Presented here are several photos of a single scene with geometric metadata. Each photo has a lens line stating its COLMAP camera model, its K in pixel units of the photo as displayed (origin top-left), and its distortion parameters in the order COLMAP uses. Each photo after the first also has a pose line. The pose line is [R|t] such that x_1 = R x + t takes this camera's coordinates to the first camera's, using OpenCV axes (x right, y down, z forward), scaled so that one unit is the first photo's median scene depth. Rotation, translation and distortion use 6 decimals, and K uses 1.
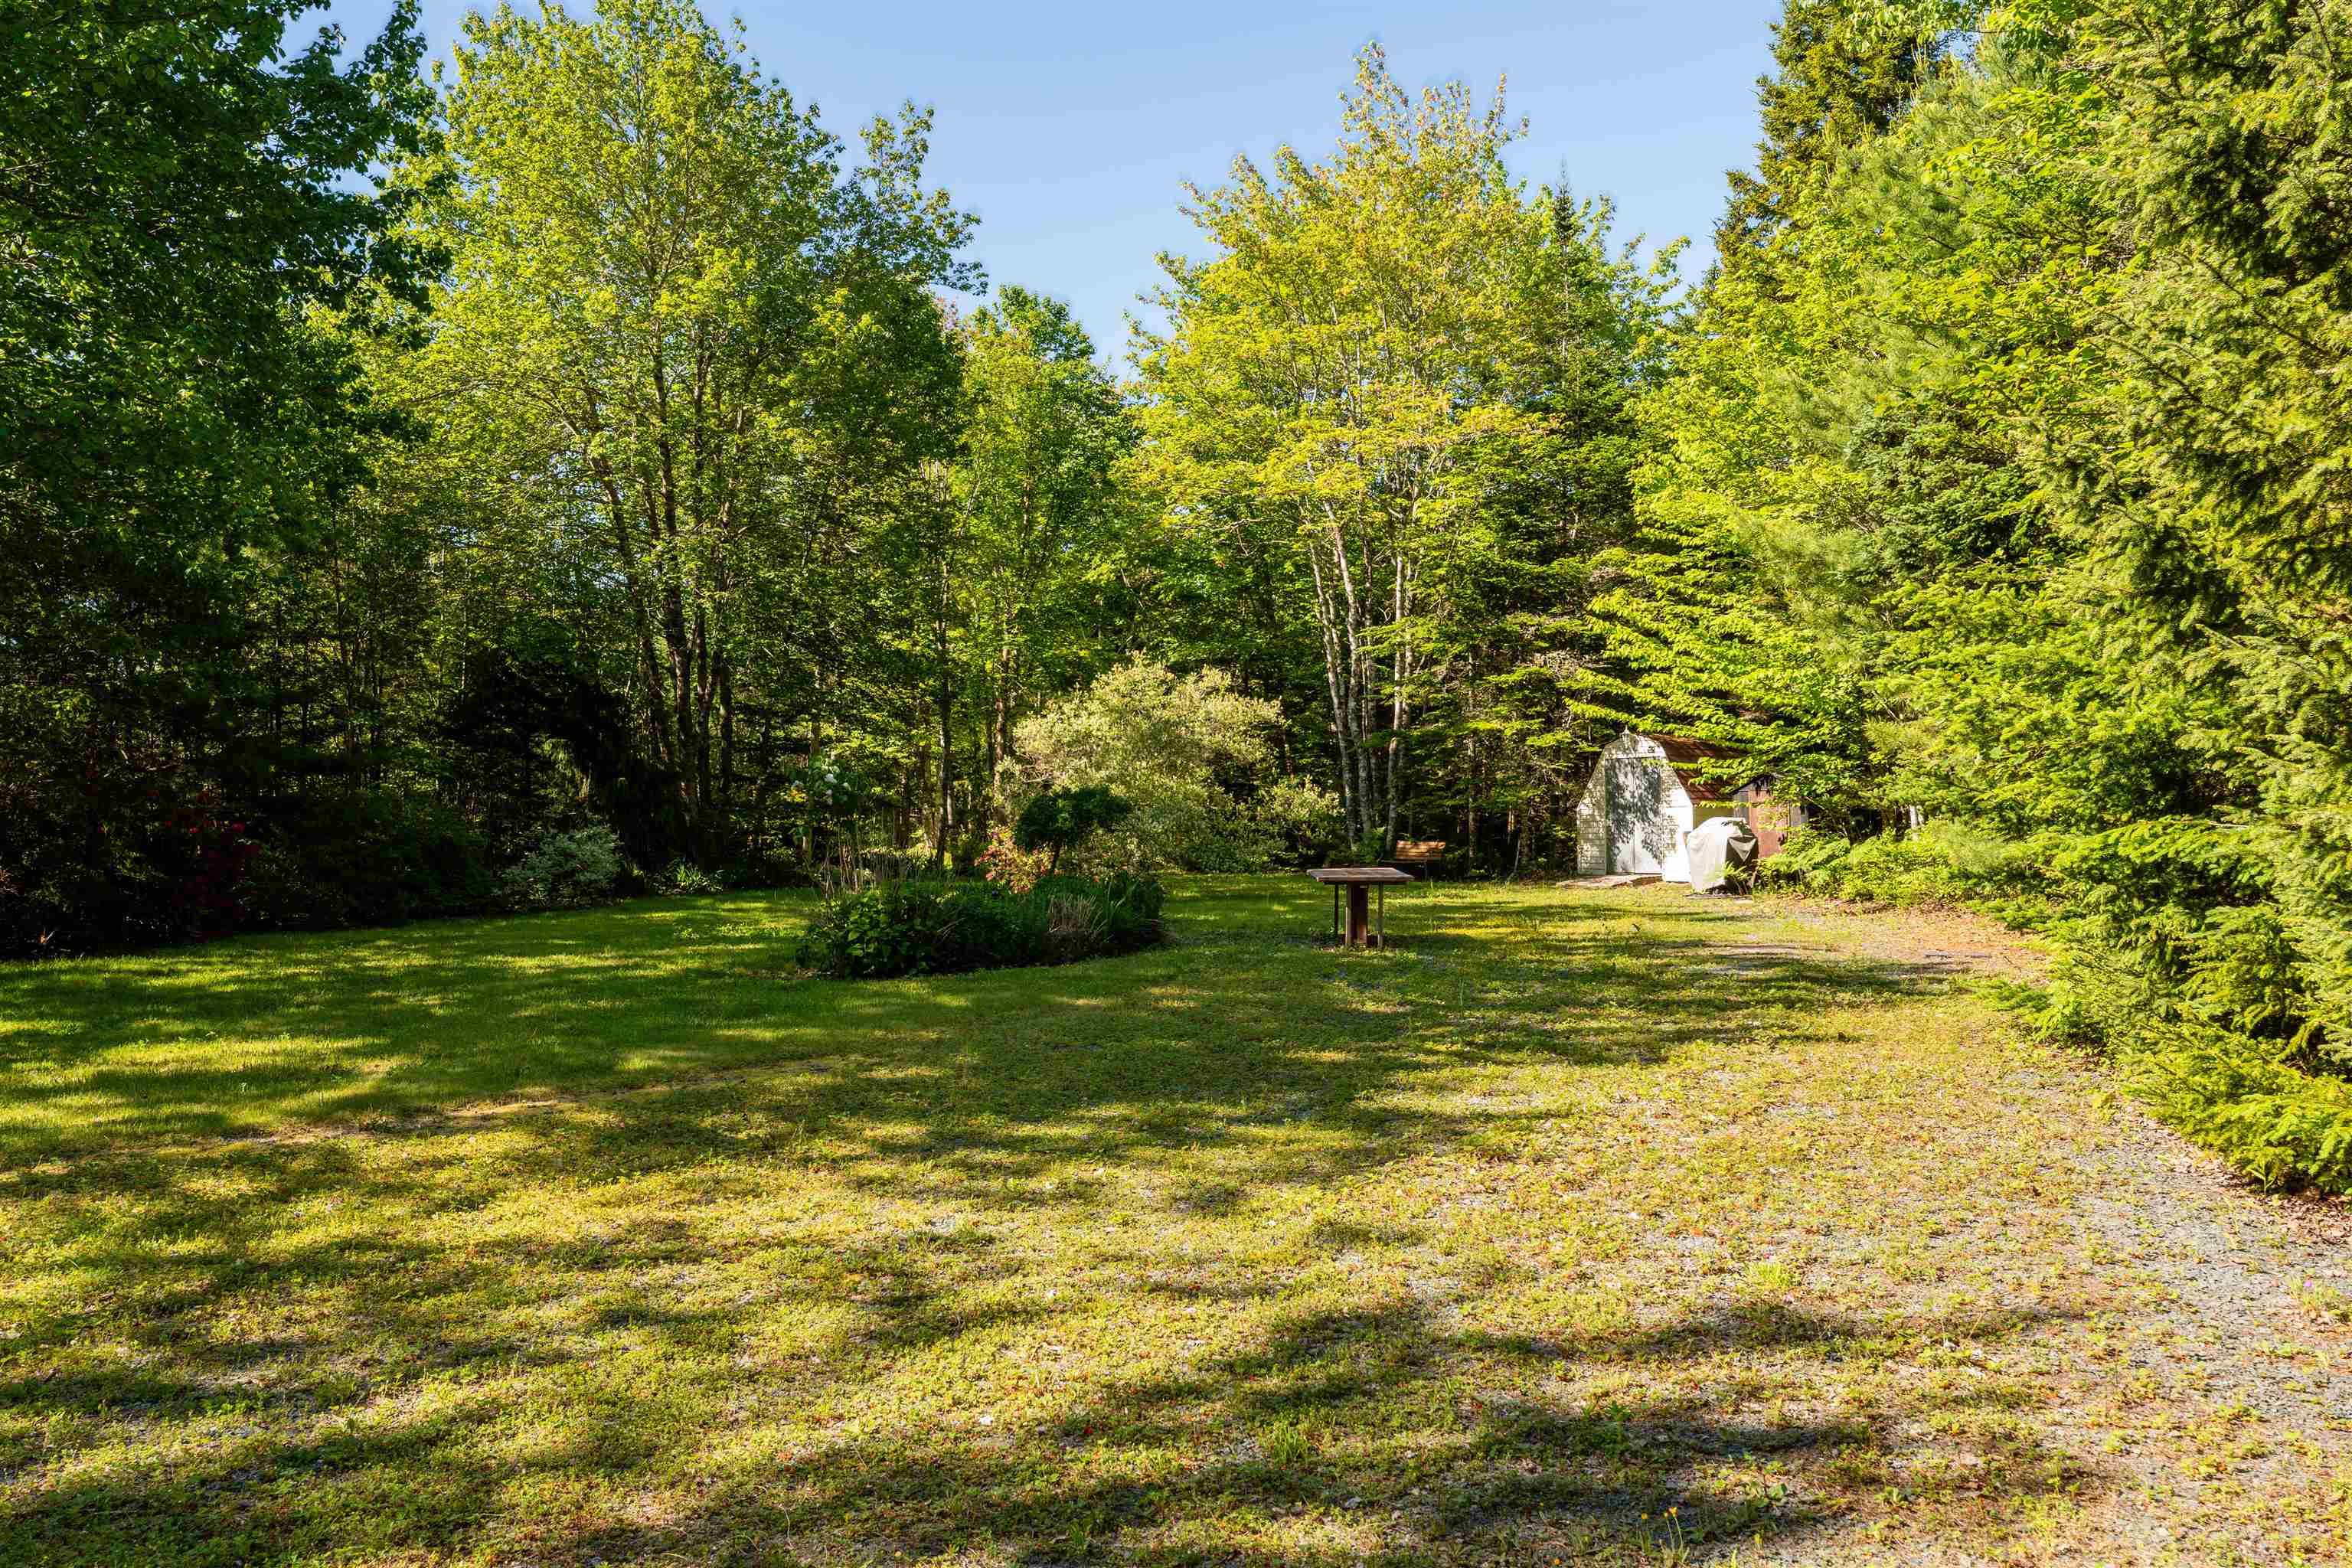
lens RADIAL K [[1984.2, 0, 1176.0], [0, 1984.2, 784.0], [0, 0, 1]] dist [-0.085647, 0.536192]
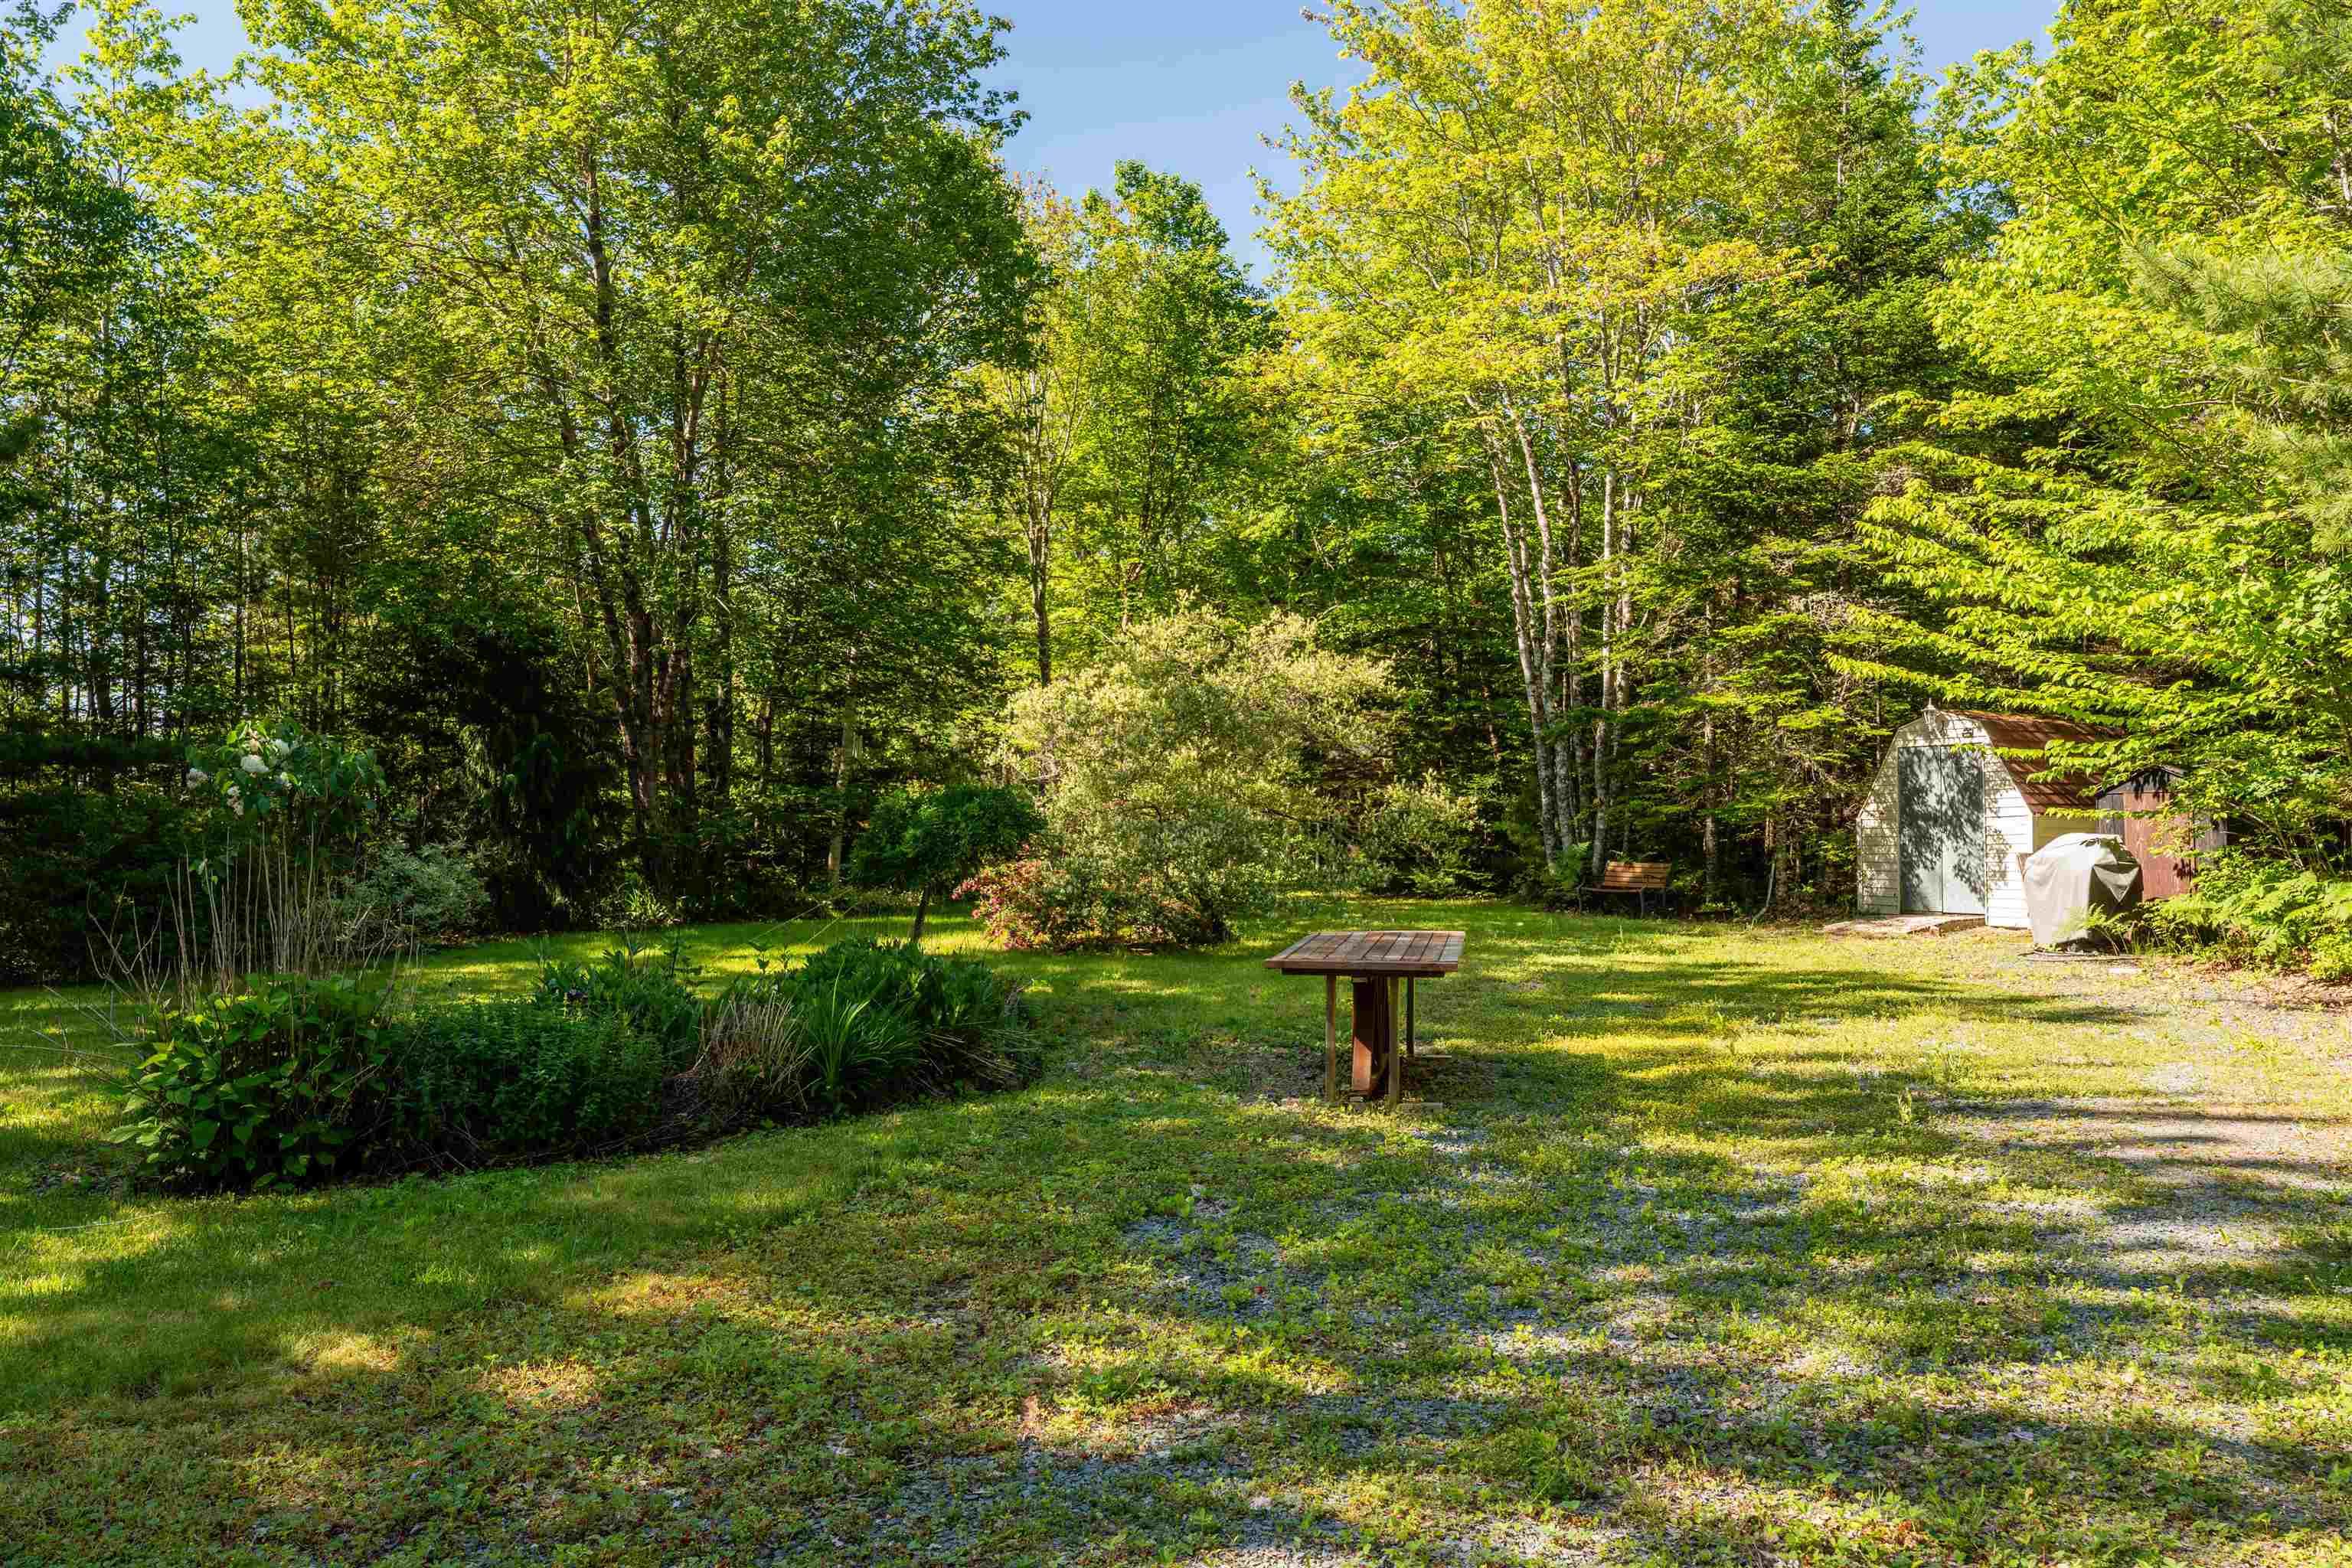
lens RADIAL K [[1994.1, 0, 1111.2], [0, 1994.1, 784.5], [0, 0, 1]] dist [-0.085386, 0.187360]
pose [[0.984331, 0.001228, -0.176327, 0.069868], [-0.001584, 0.999997, -0.001880, 0.002156], [0.176324, 0.002130, 0.984330, 0.278738]]
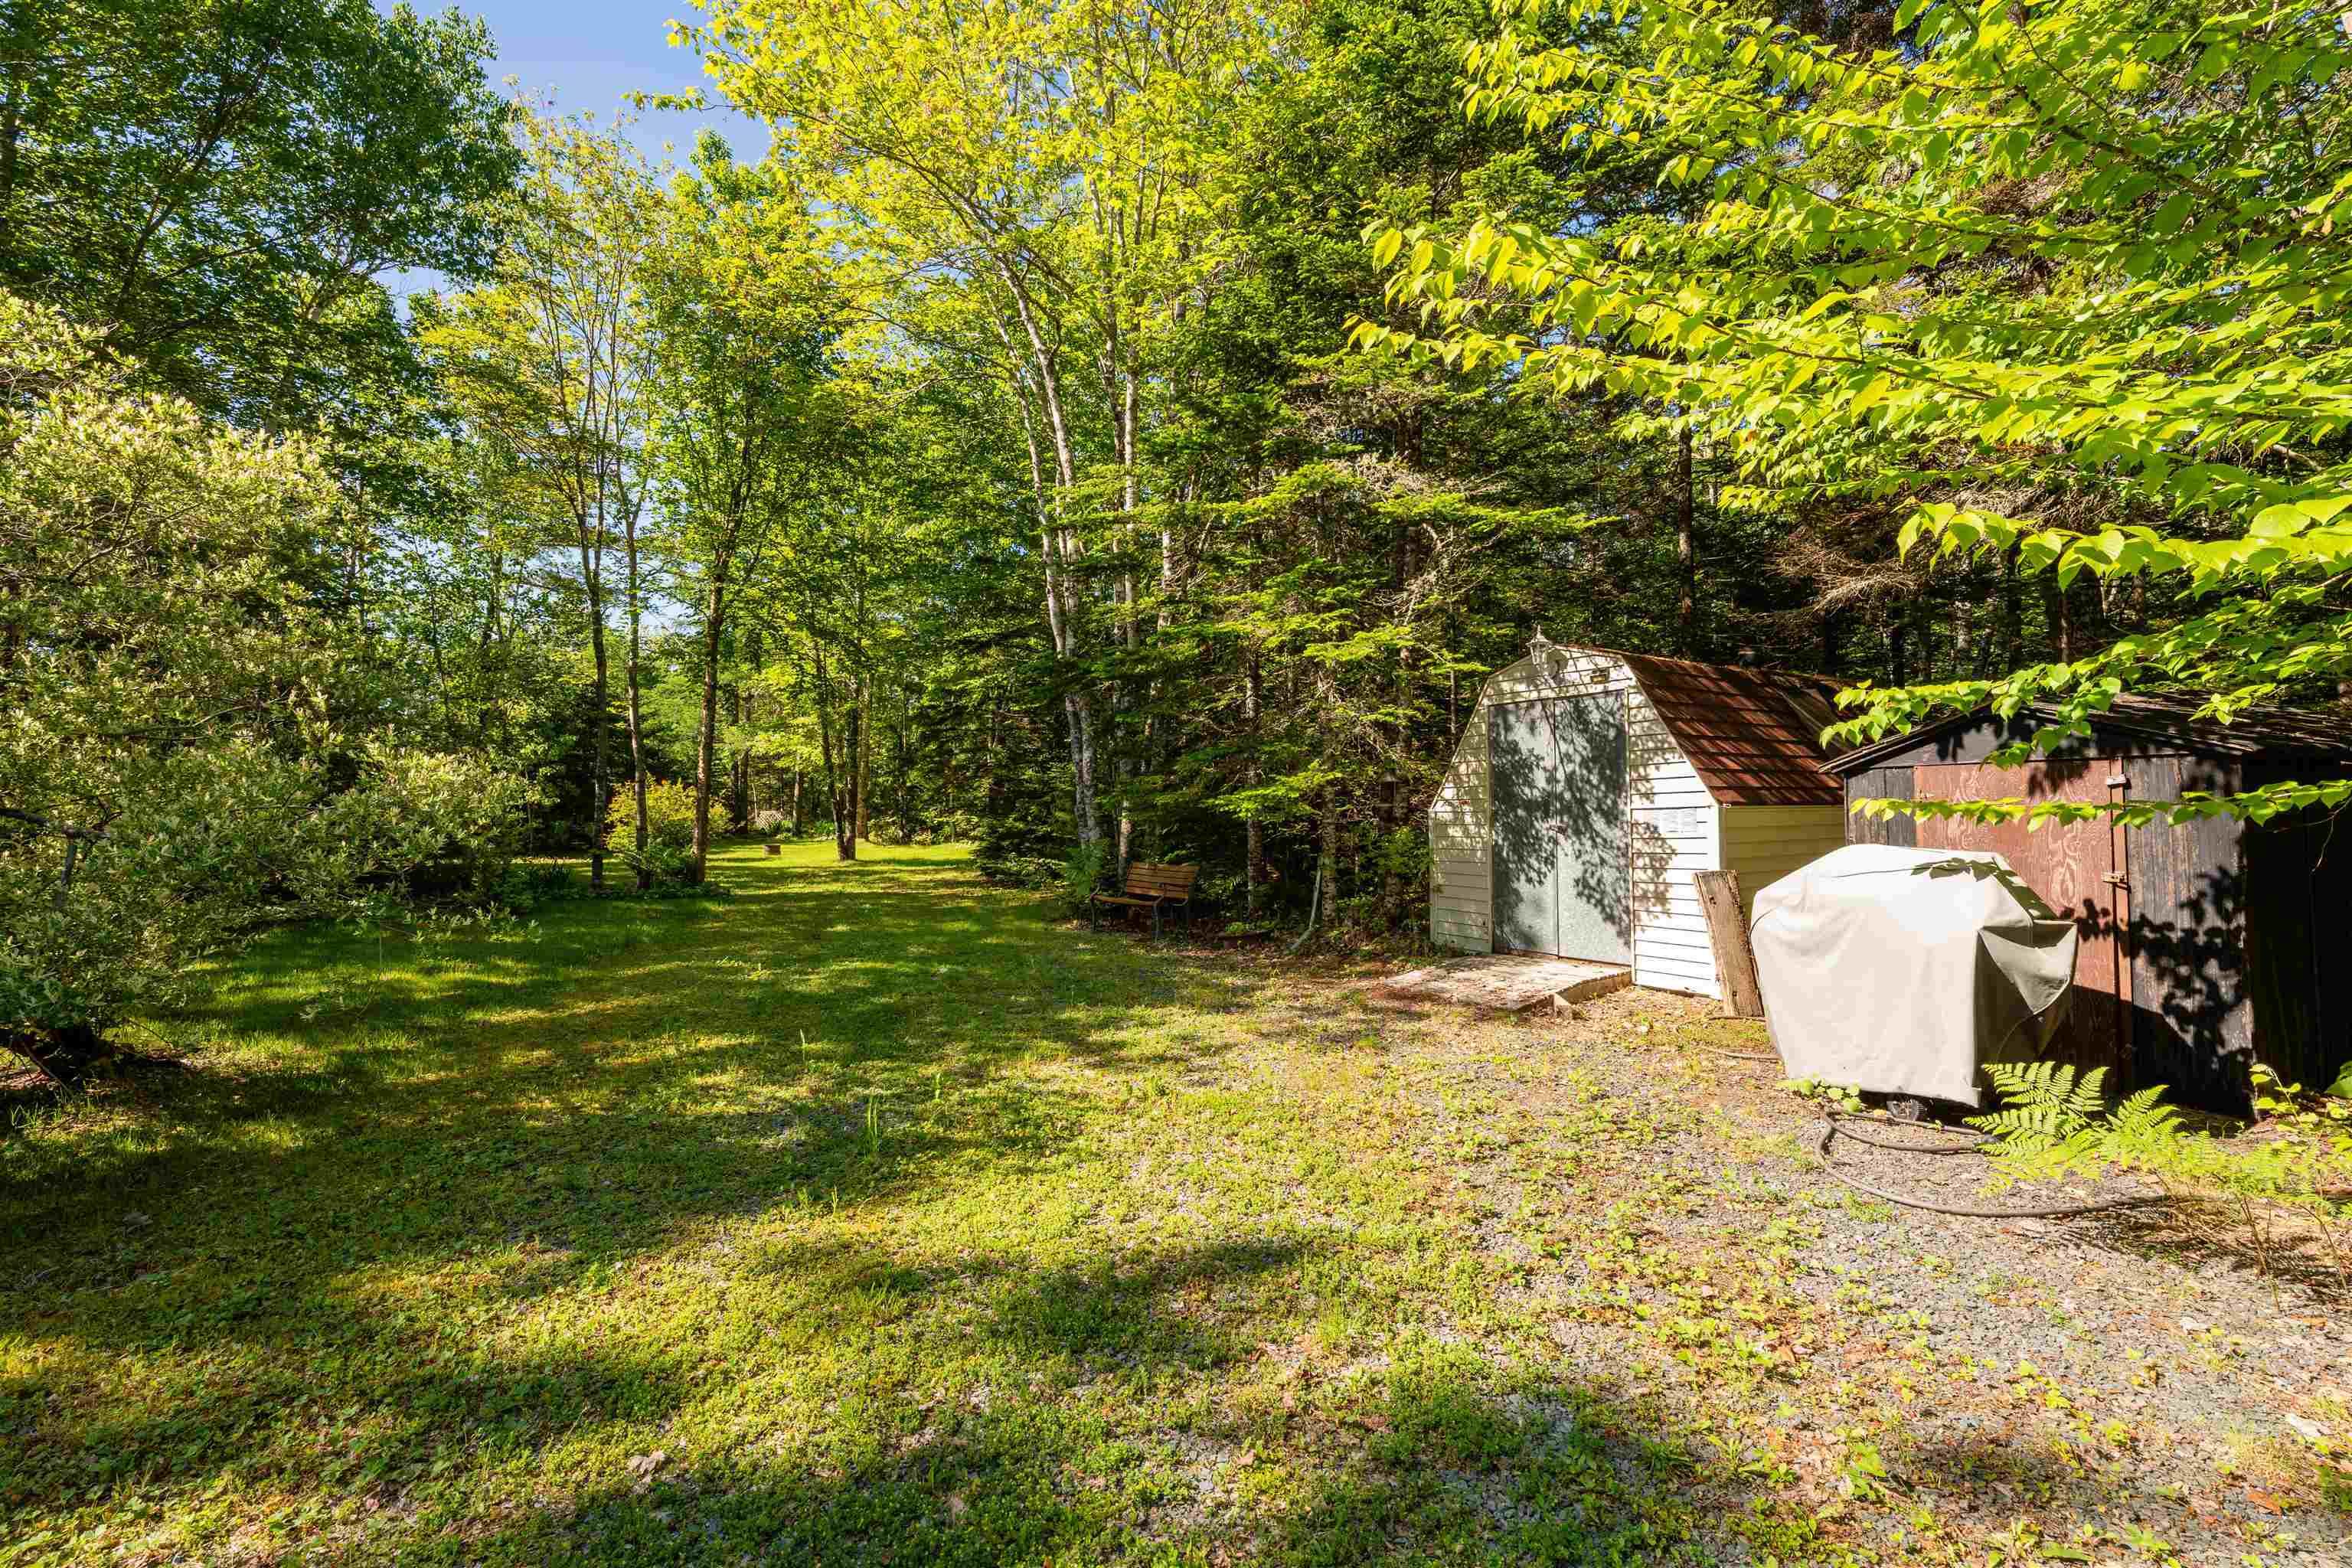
lens RADIAL K [[1042.8, 0, 1176.0], [0, 1042.8, 784.0], [0, 0, 1]] dist [-0.003374, 0.006799]
pose [[0.999231, -0.002829, -0.039114, 0.157544], [0.003124, 0.999967, 0.007473, 0.004884], [0.039092, -0.007590, 0.999207, 0.777032]]
